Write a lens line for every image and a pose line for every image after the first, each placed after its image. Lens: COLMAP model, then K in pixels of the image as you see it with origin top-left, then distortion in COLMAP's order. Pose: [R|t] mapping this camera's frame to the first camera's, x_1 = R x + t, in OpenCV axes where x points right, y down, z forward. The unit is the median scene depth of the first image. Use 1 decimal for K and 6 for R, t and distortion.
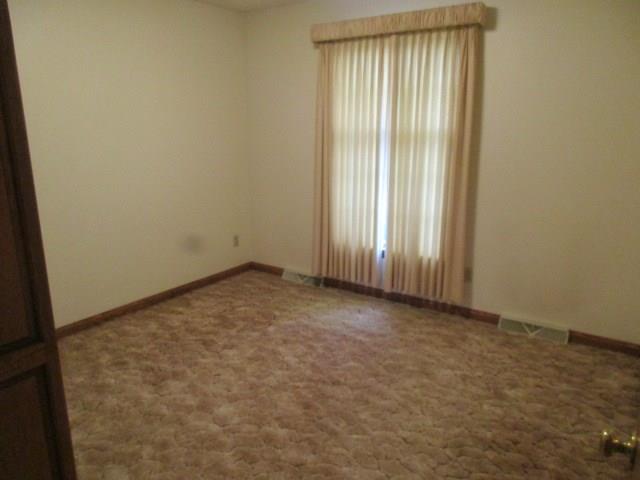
lens RADIAL K [[474.7, 0, 320.0], [0, 474.7, 240.0], [0, 0, 1]] dist [-0.002021, -0.001358]
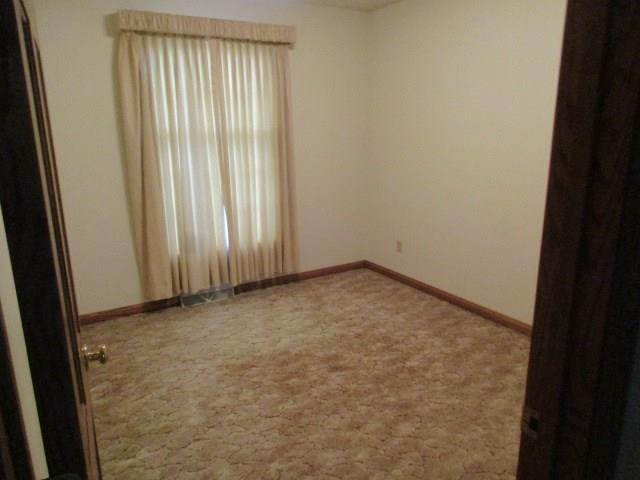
lens RADIAL K [[474.7, 0, 320.0], [0, 474.7, 240.0], [0, 0, 1]] dist [-0.002021, -0.001358]
pose [[0.389752, -0.231522, 0.891342, -0.756824], [0.224782, 0.962525, 0.151722, -0.115399], [-0.893066, 0.141223, 0.427188, 0.410999]]
